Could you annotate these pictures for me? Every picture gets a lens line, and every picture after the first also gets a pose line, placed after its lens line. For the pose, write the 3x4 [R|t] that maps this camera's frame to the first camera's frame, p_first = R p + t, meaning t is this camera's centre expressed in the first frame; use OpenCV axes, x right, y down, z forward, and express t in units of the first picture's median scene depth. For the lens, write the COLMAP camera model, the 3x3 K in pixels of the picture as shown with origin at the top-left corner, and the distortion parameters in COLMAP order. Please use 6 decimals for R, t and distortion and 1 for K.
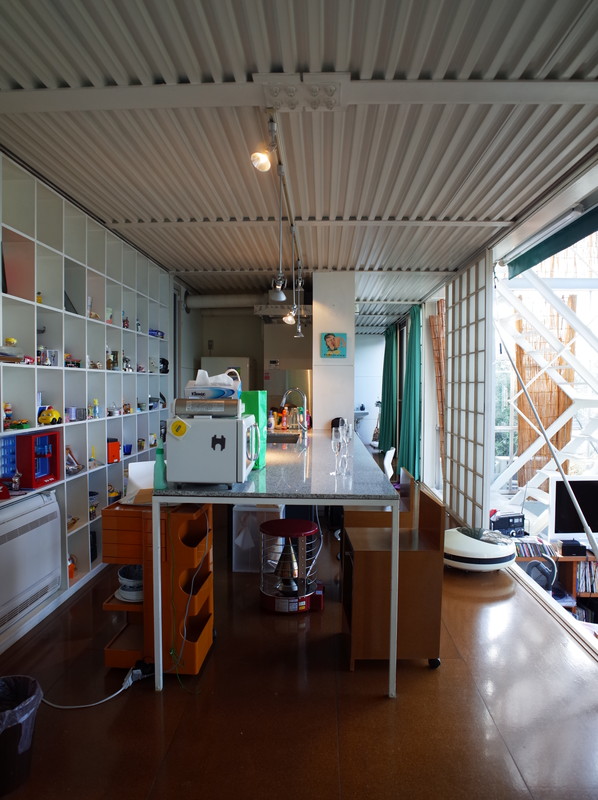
lens RADIAL K [[529.6, 0, 297.2], [0, 529.6, 401.9], [0, 0, 1]] dist [-0.009008, 0.004022]
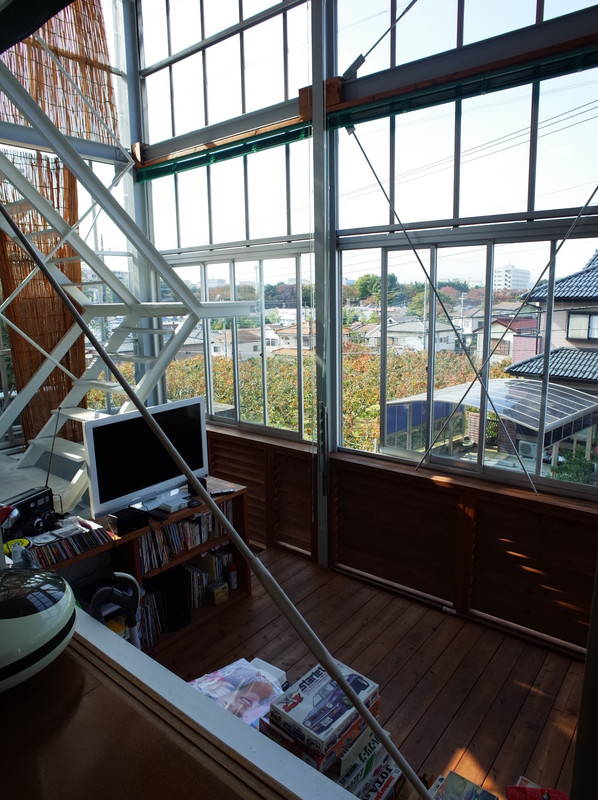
lens RADIAL K [[529.6, 0, 296.7], [0, 529.6, 404.6], [0, 0, 1]] dist [-0.009008, 0.004022]
pose [[0.608285, -0.153362, 0.778761, 0.117150], [0.033080, 0.985202, 0.168177, 0.017966], [-0.793029, -0.076538, 0.604357, 0.347375]]
